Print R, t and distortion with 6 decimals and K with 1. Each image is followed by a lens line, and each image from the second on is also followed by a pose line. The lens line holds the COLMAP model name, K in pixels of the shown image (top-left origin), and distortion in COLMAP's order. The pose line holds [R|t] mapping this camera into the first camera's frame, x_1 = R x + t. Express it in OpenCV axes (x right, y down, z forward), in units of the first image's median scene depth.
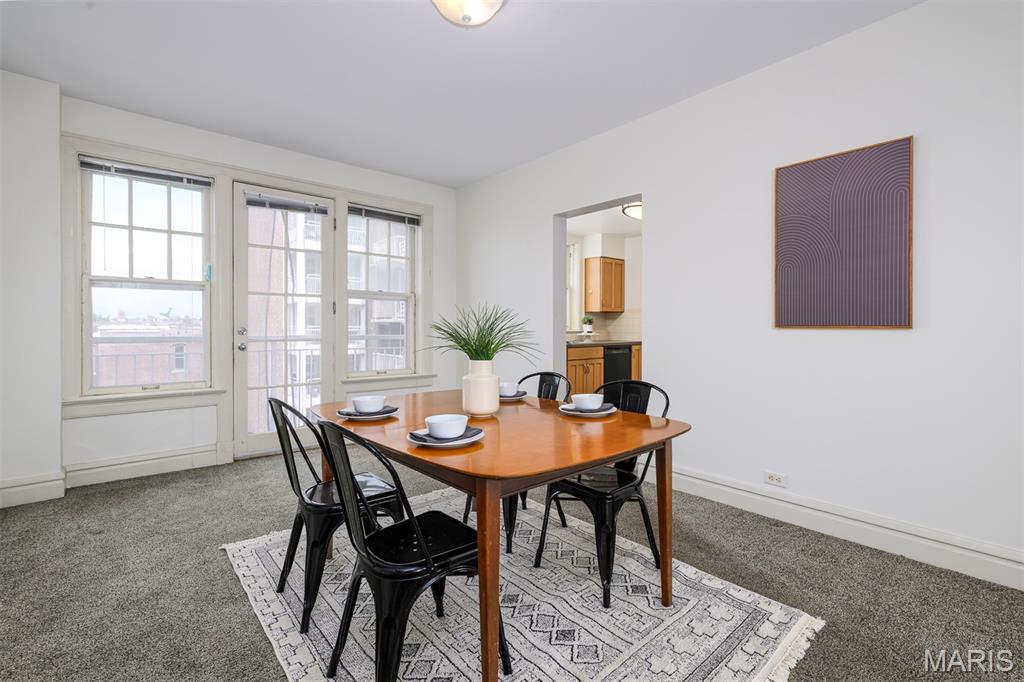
lens RADIAL K [[449.7, 0, 503.2], [0, 449.7, 336.3], [0, 0, 1]] dist [-0.002606, 0.000635]
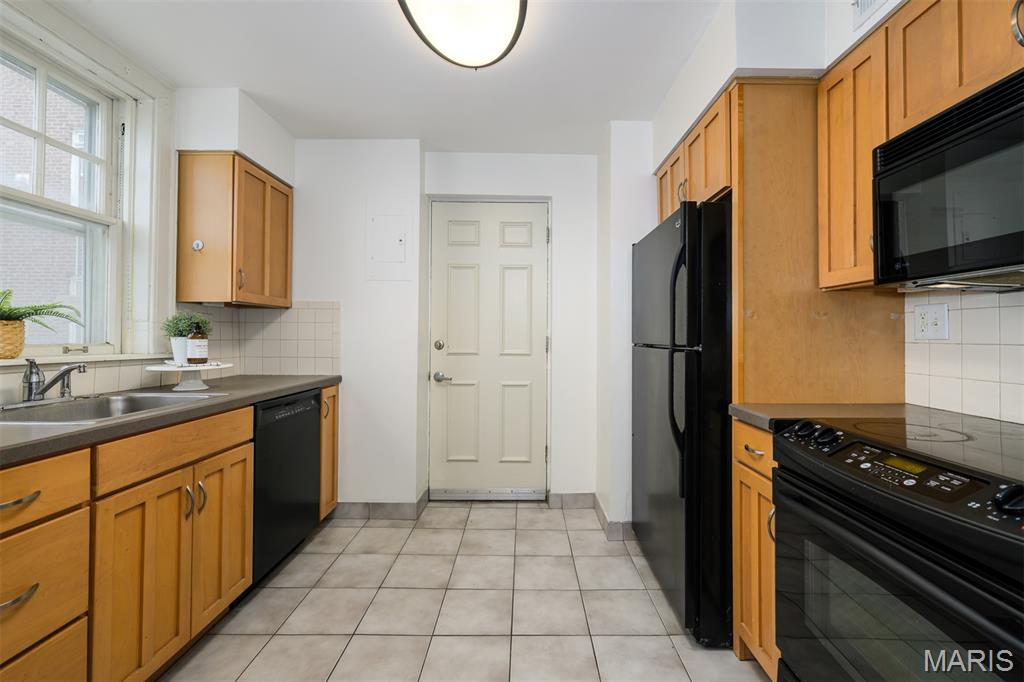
lens RADIAL K [[440.0, 0, 531.2], [0, 440.0, 333.2], [0, 0, 1]] dist [0.000638, -0.000045]
pose [[0.632055, 0.014103, 0.774795, 0.093385], [0.010961, 0.999572, -0.027136, -0.017554], [-0.774846, 0.025644, 0.631630, 0.588251]]
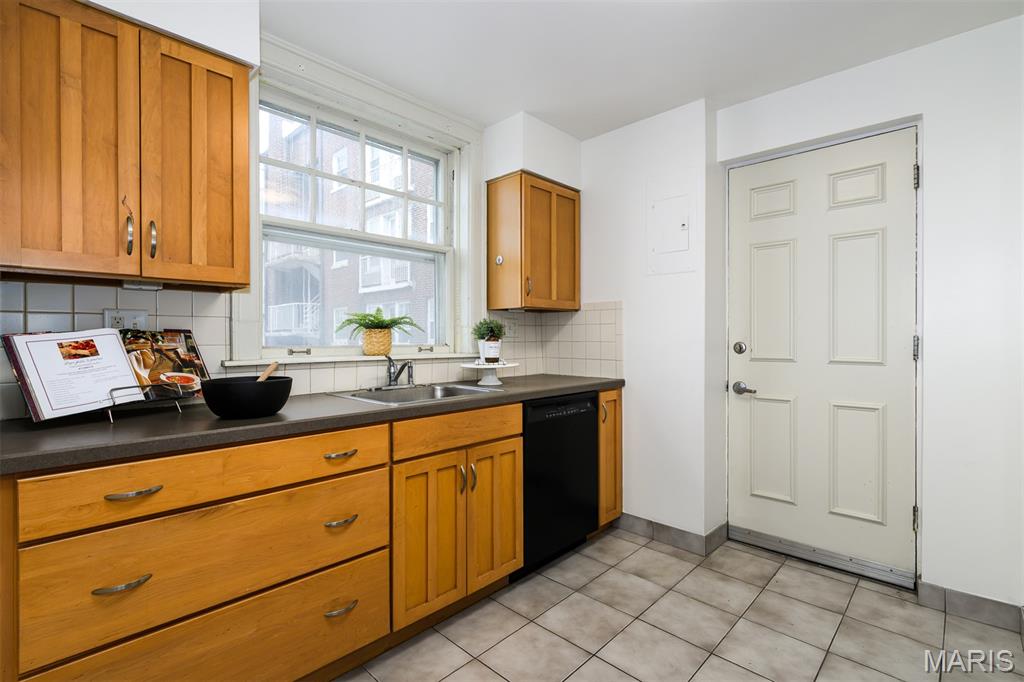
lens RADIAL K [[482.6, 0, 508.3], [0, 482.6, 340.8], [0, 0, 1]] dist [0.000838, 0.000211]
pose [[0.994424, 0.000522, 0.105455, 0.158243], [0.001296, 0.999852, -0.017175, -0.018025], [-0.105448, 0.017215, 0.994276, 0.572908]]
